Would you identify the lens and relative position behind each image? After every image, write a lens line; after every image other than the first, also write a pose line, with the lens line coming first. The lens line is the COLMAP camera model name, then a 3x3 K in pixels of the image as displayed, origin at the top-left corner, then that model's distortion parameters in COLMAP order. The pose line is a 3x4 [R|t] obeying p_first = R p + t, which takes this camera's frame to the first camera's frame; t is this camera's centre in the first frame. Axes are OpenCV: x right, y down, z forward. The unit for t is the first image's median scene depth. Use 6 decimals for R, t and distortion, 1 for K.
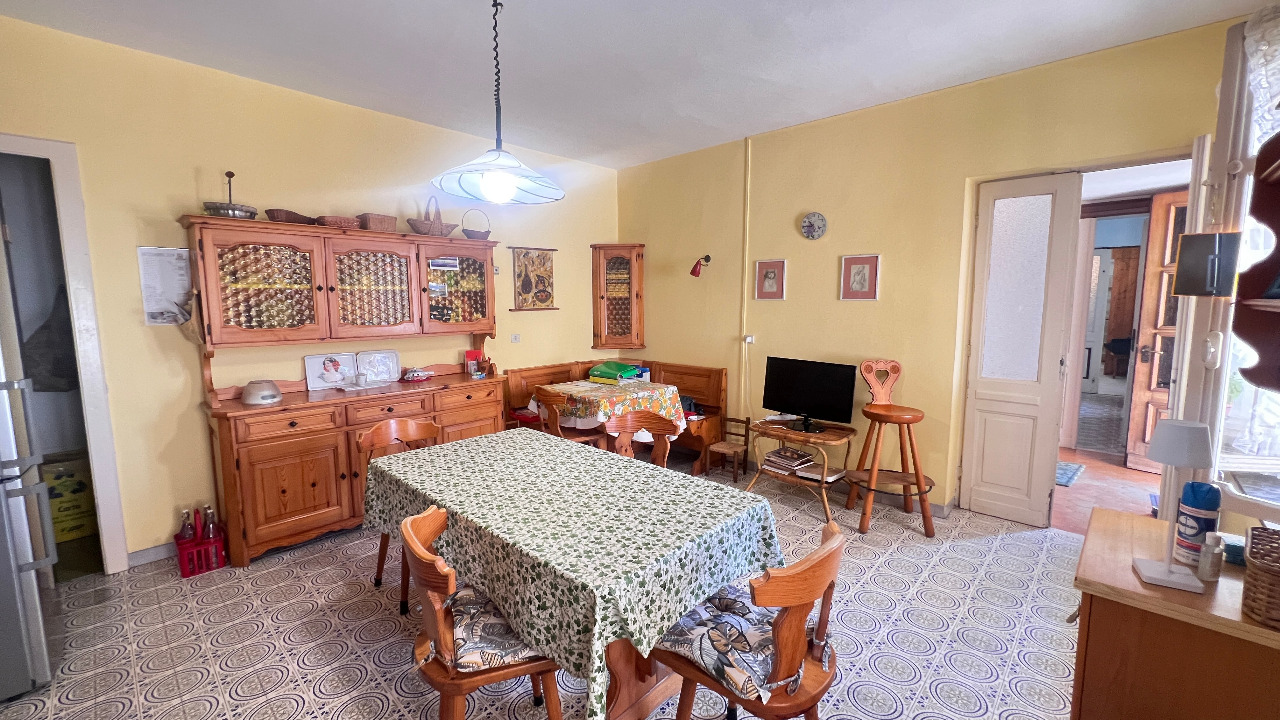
lens RADIAL K [[515.6, 0, 636.5], [0, 515.6, 361.5], [0, 0, 1]] dist [-0.001896, -0.000081]
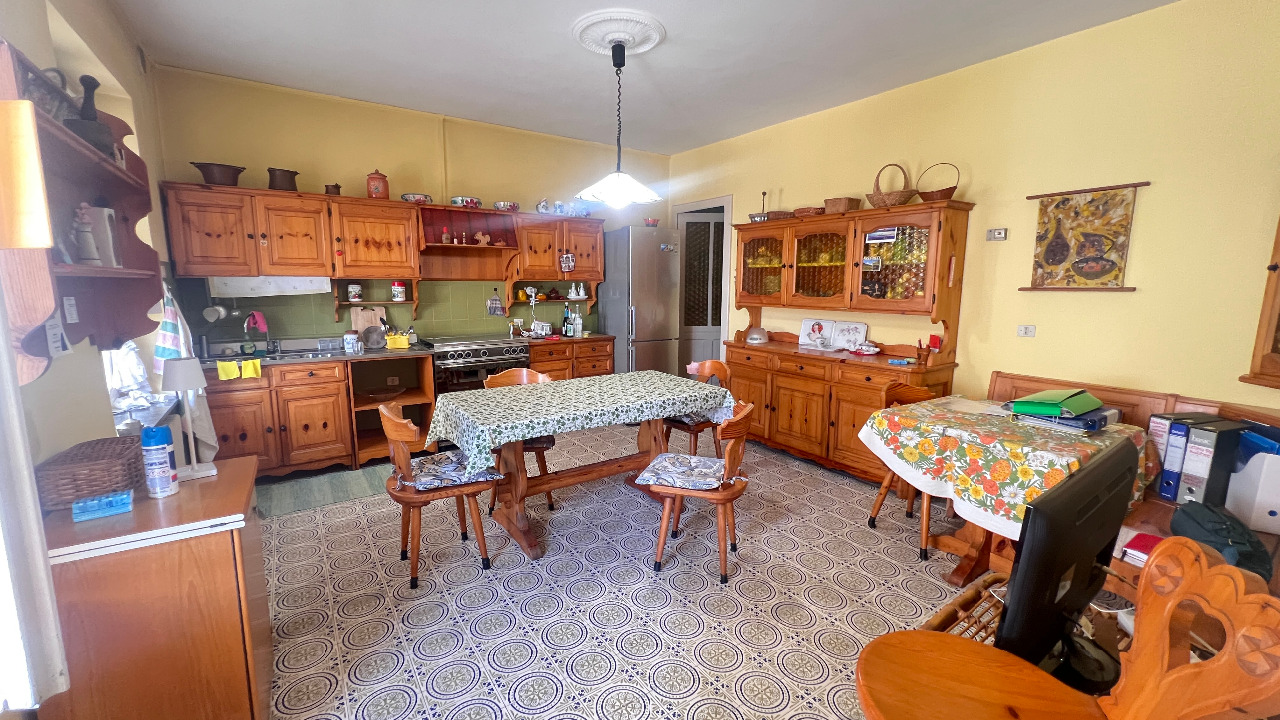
lens RADIAL K [[515.6, 0, 637.4], [0, 515.6, 359.5], [0, 0, 1]] dist [-0.001896, -0.000081]
pose [[-0.203331, 0.166033, -0.964930, 0.547847], [-0.108508, 0.975625, 0.190739, -0.082020], [0.973079, 0.143486, -0.180359, 0.627923]]
